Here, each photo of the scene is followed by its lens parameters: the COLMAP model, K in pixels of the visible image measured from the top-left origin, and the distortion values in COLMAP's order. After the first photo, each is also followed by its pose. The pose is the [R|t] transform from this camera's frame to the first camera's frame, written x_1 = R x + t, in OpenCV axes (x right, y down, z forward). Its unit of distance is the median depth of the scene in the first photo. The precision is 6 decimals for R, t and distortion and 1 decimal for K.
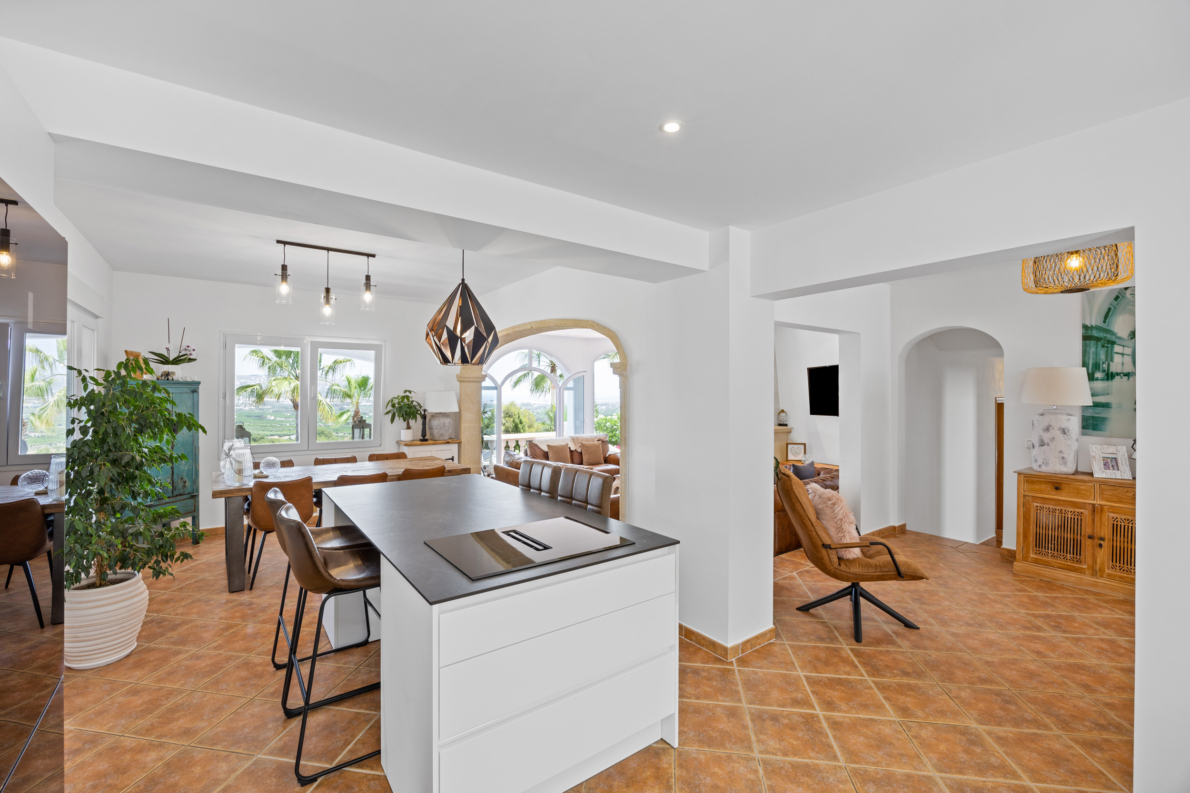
lens RADIAL K [[507.0, 0, 593.4], [0, 507.0, 393.4], [0, 0, 1]] dist [-0.002153, -0.000324]
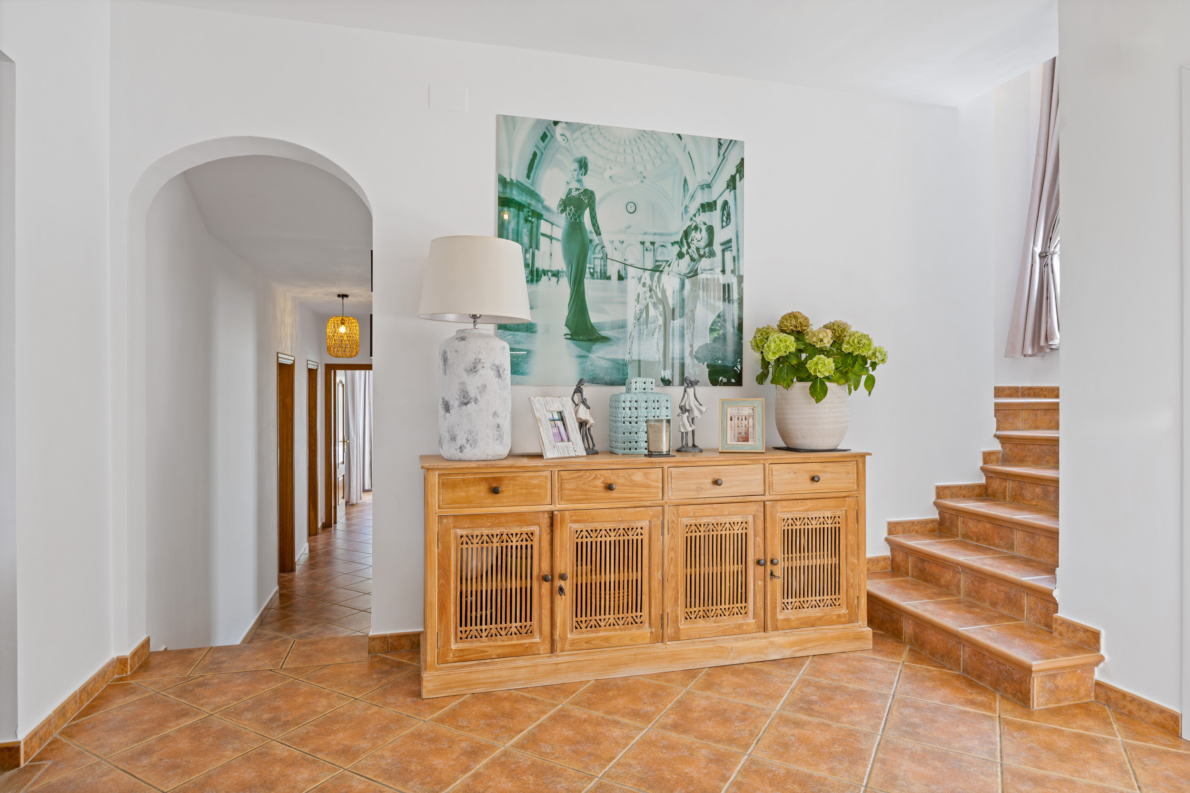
lens RADIAL K [[684.7, 0, 595.9], [0, 684.7, 392.8], [0, 0, 1]] dist [-0.009718, -0.000937]
pose [[0.366096, -0.006344, 0.930555, 0.348919], [-0.001023, 0.999973, 0.007220, 0.089800], [-0.930577, -0.003595, 0.366080, 0.667795]]
